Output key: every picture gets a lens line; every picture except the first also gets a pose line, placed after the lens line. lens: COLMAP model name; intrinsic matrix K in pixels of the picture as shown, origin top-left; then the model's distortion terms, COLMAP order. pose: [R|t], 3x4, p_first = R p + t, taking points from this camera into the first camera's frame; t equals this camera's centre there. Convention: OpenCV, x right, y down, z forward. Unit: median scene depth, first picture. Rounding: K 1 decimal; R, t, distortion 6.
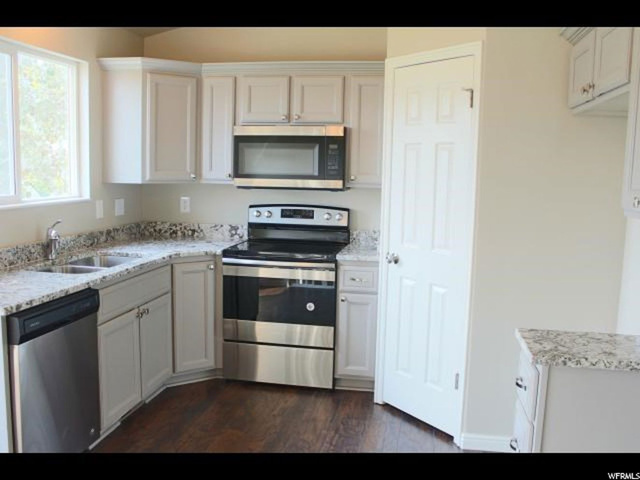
lens RADIAL K [[591.7, 0, 320.0], [0, 591.7, 240.0], [0, 0, 1]] dist [-0.181232, 0.212717]
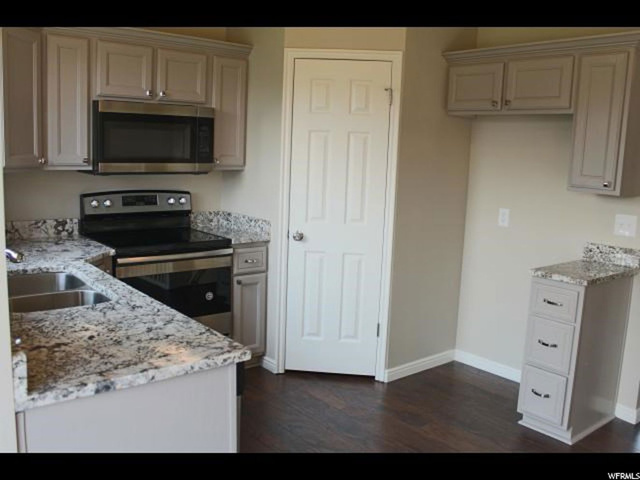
lens RADIAL K [[591.7, 0, 320.0], [0, 591.7, 240.0], [0, 0, 1]] dist [-0.181232, 0.212717]
pose [[0.644208, -0.114955, 0.756163, -0.594280], [0.071037, 0.993360, 0.090495, -0.049893], [-0.761545, -0.004582, 0.648096, 0.235424]]
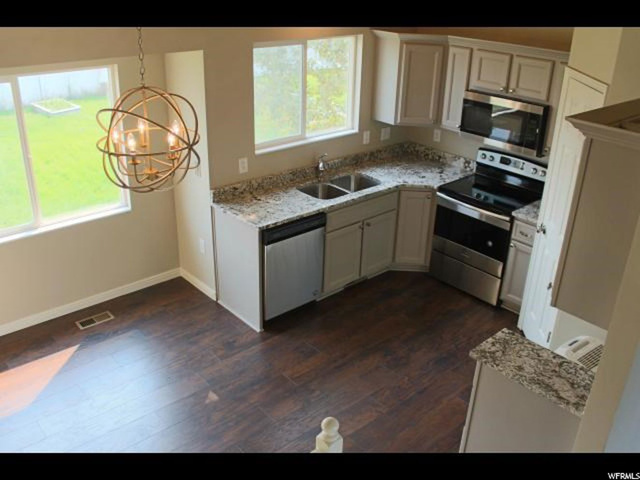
lens RADIAL K [[591.7, 0, 320.0], [0, 591.7, 240.0], [0, 0, 1]] dist [-0.181232, 0.212717]
pose [[0.789041, 0.259858, -0.556676, 0.394045], [-0.083630, 0.943135, 0.321719, -0.271988], [0.608622, -0.207295, 0.765904, -0.214601]]
